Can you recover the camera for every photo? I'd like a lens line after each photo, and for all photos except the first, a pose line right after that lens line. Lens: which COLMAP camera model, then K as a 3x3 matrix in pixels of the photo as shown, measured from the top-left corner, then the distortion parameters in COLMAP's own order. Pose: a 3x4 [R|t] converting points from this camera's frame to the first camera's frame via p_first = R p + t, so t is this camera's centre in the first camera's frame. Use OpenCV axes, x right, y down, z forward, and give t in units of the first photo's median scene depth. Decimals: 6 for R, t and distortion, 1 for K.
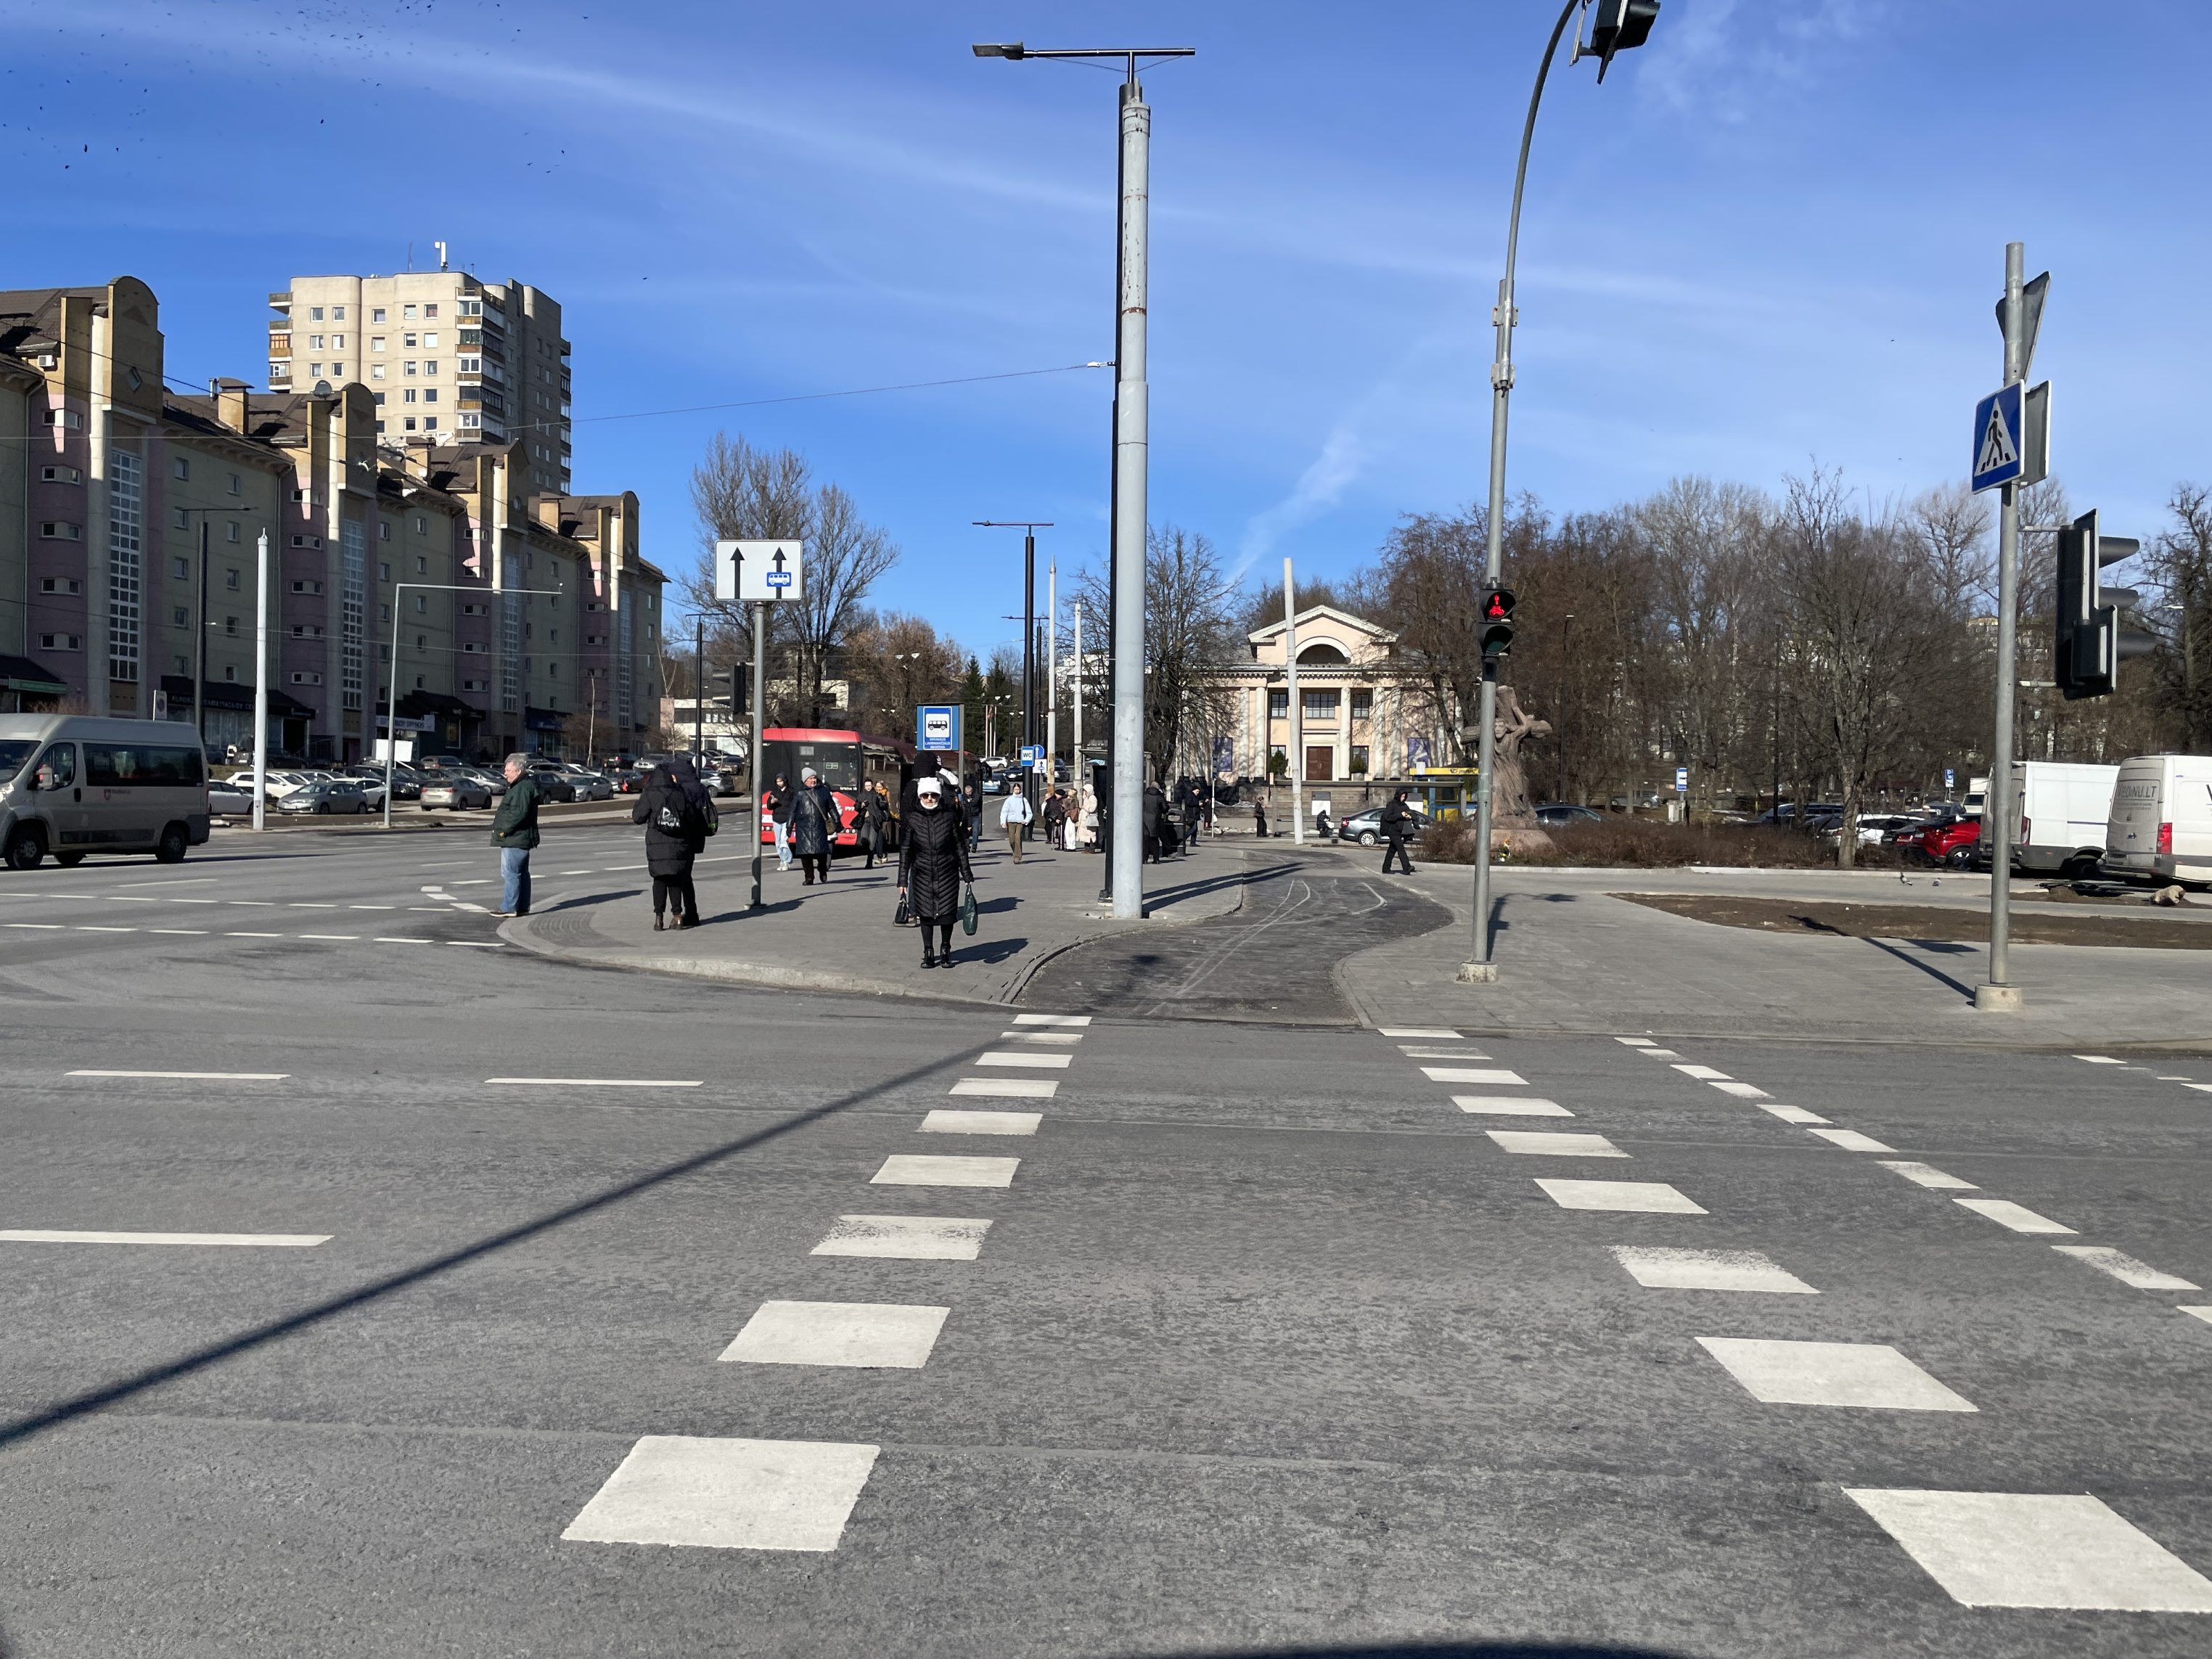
lens RADIAL K [[1958.0, 0, 1190.9], [0, 1958.0, 825.2], [0, 0, 1]] dist [0.078230, -0.150072]
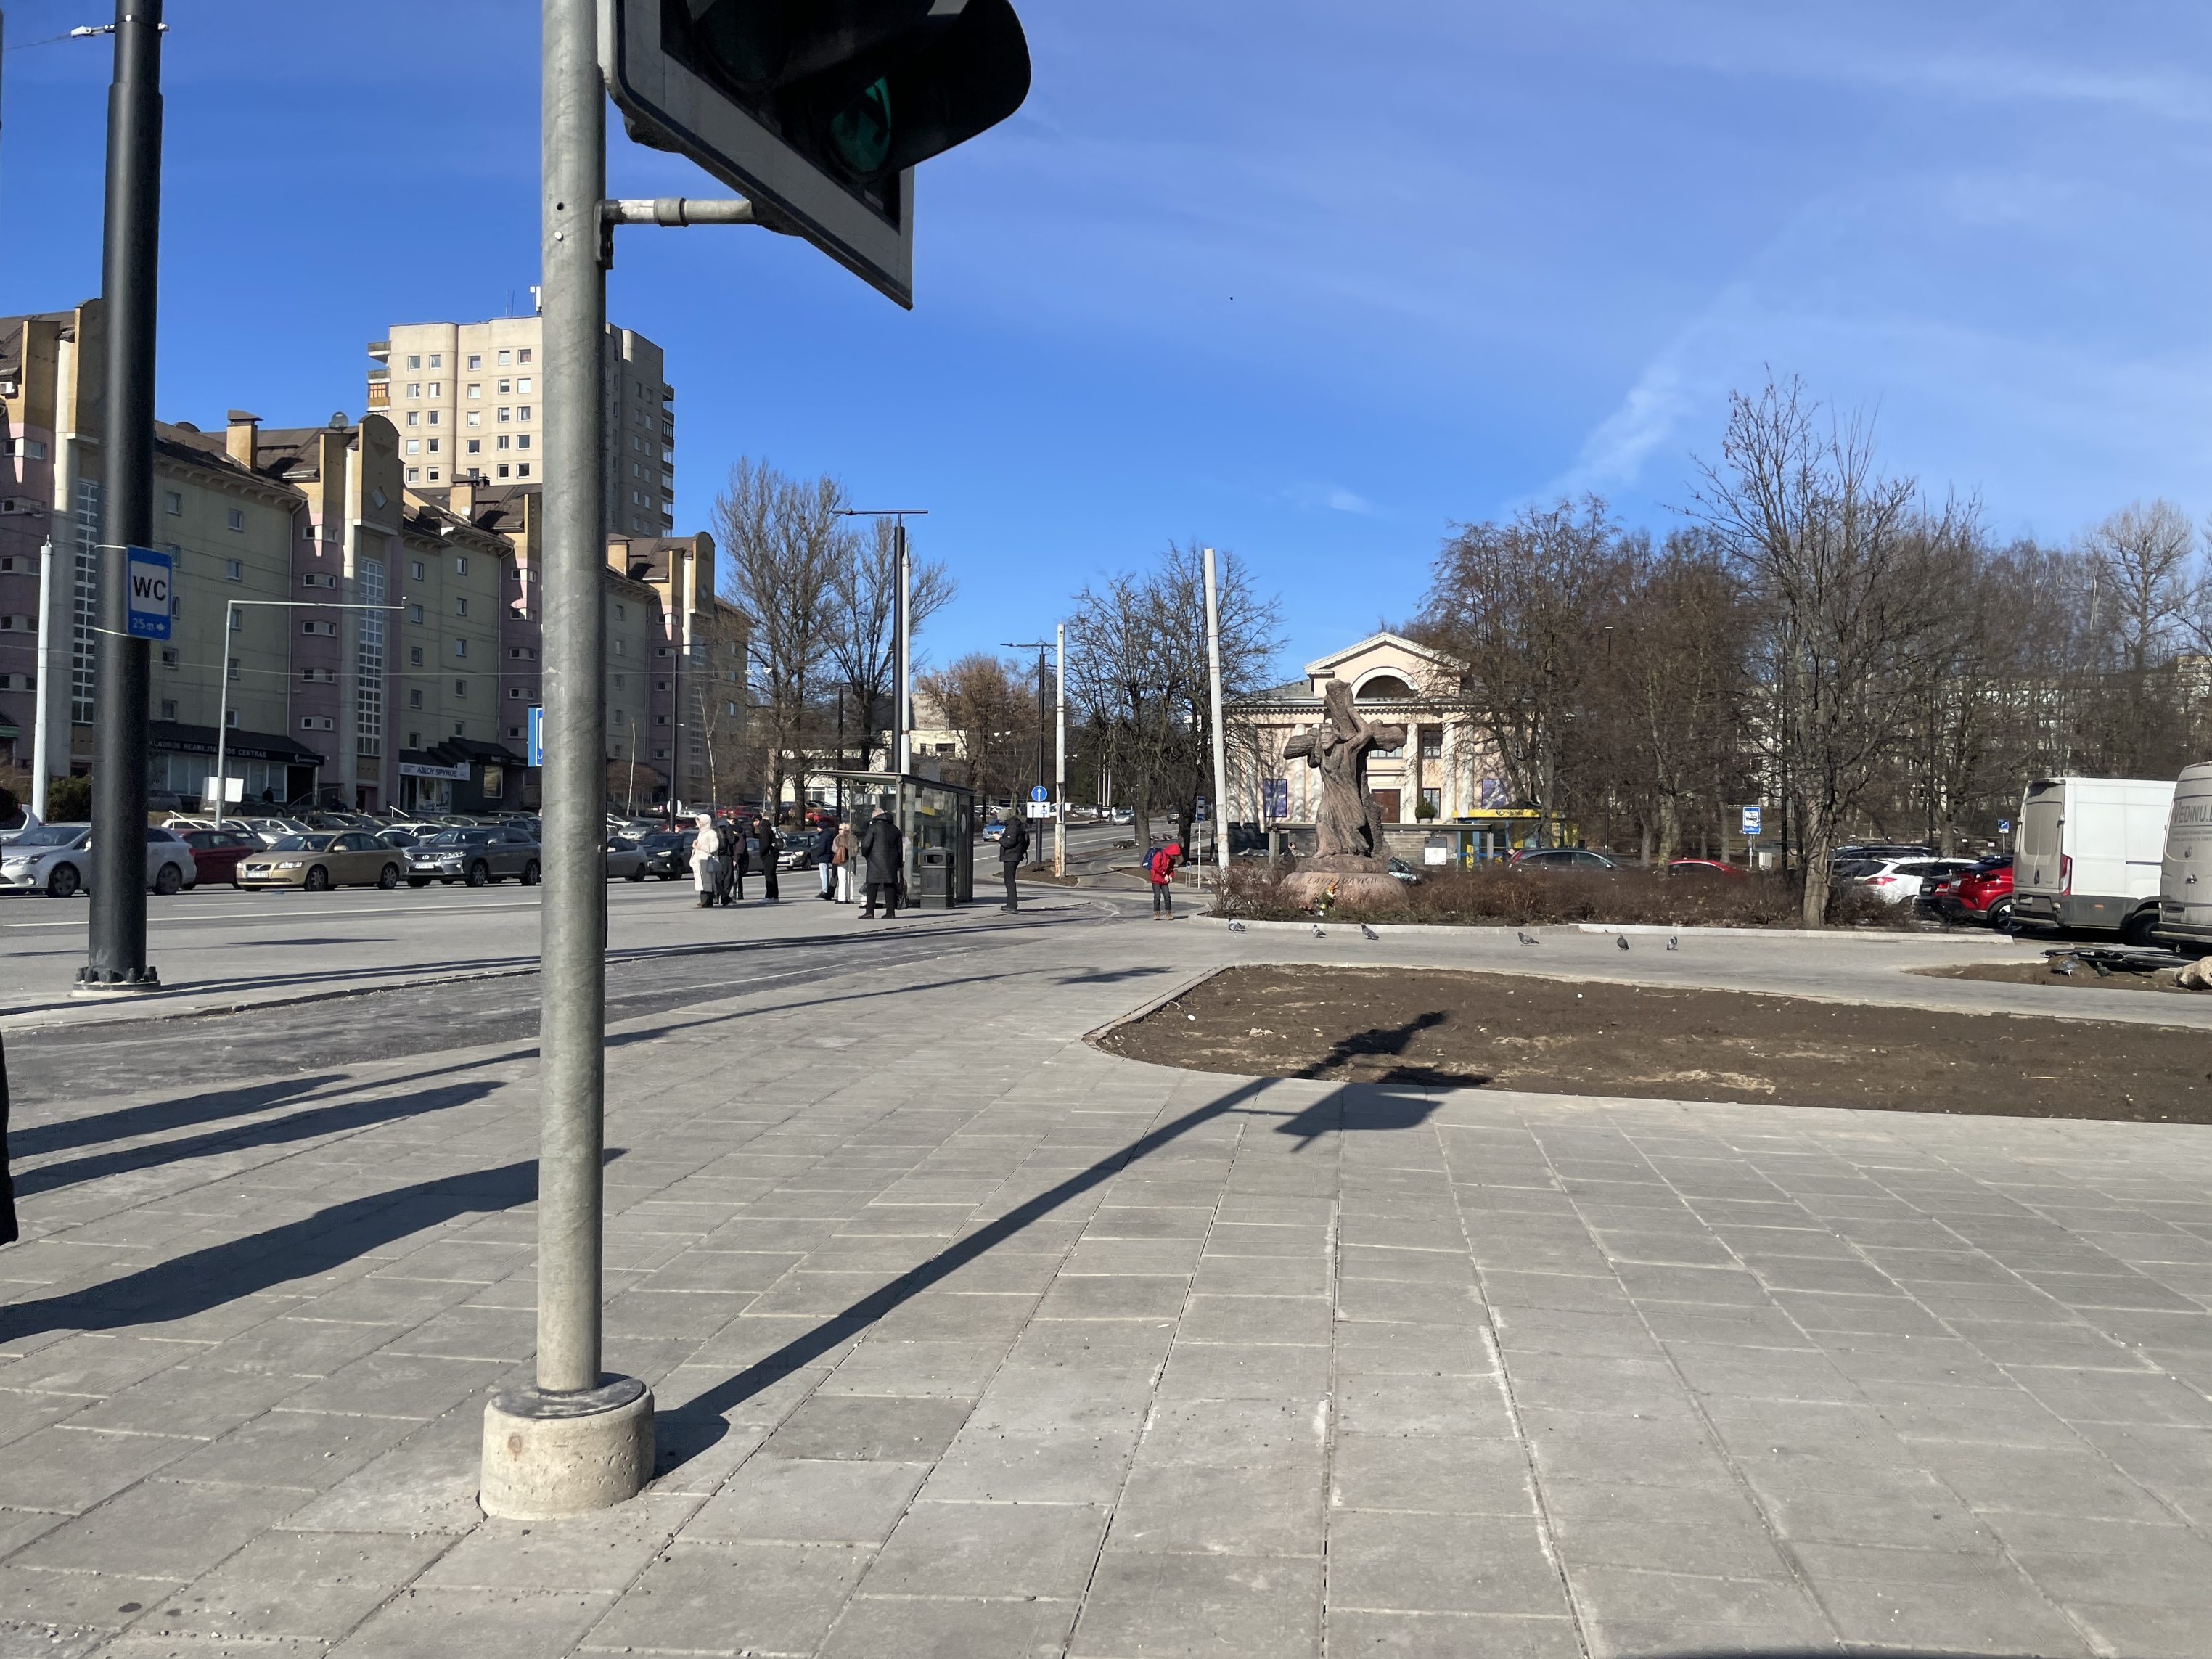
lens RADIAL K [[1958.0, 0, 1190.9], [0, 1958.0, 825.2], [0, 0, 1]] dist [0.078230, -0.150072]
pose [[0.995142, -0.002927, -0.098410, 0.065017], [0.000135, 0.999598, -0.028363, 0.001925], [0.098453, 0.028212, 0.994742, 0.094998]]
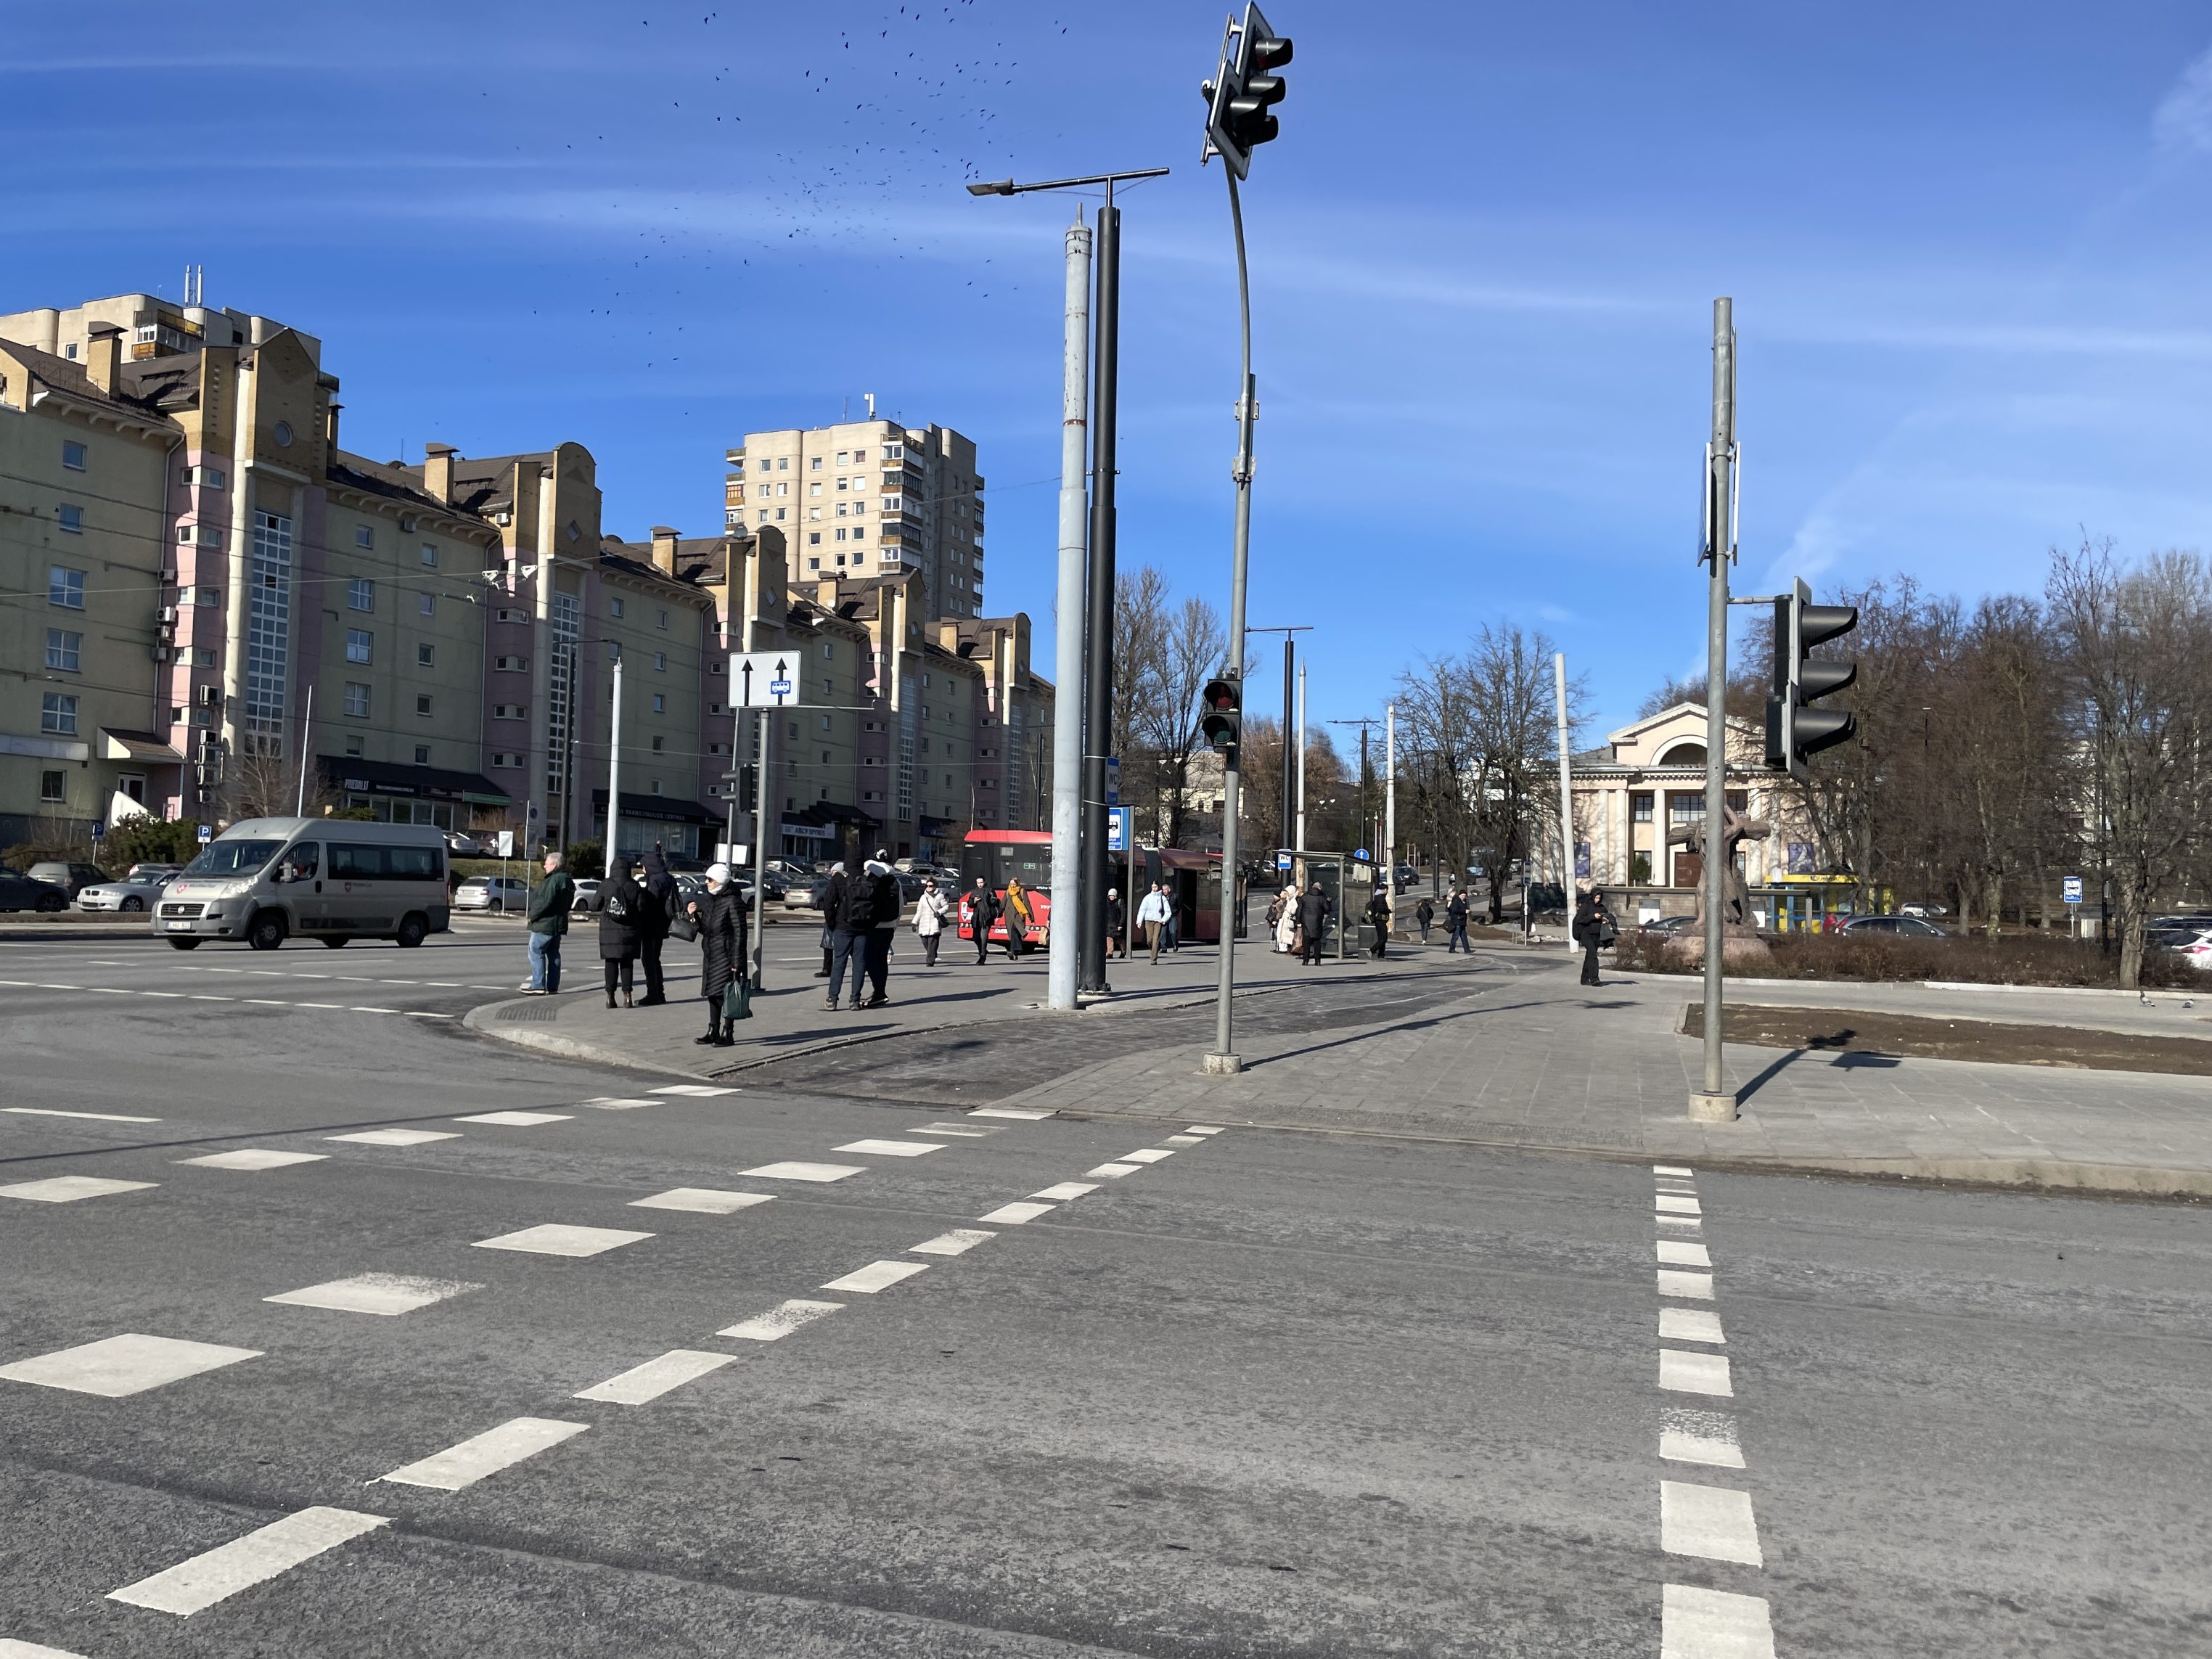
lens RADIAL K [[1956.4, 0, 1025.8], [0, 1956.4, 804.9], [0, 0, 1]] dist [0.102055, -0.188437]
pose [[0.953519, -0.006602, -0.301259, 0.048109], [-0.013115, 0.997903, -0.063379, 0.001220], [0.301046, 0.064384, 0.951434, 0.003243]]
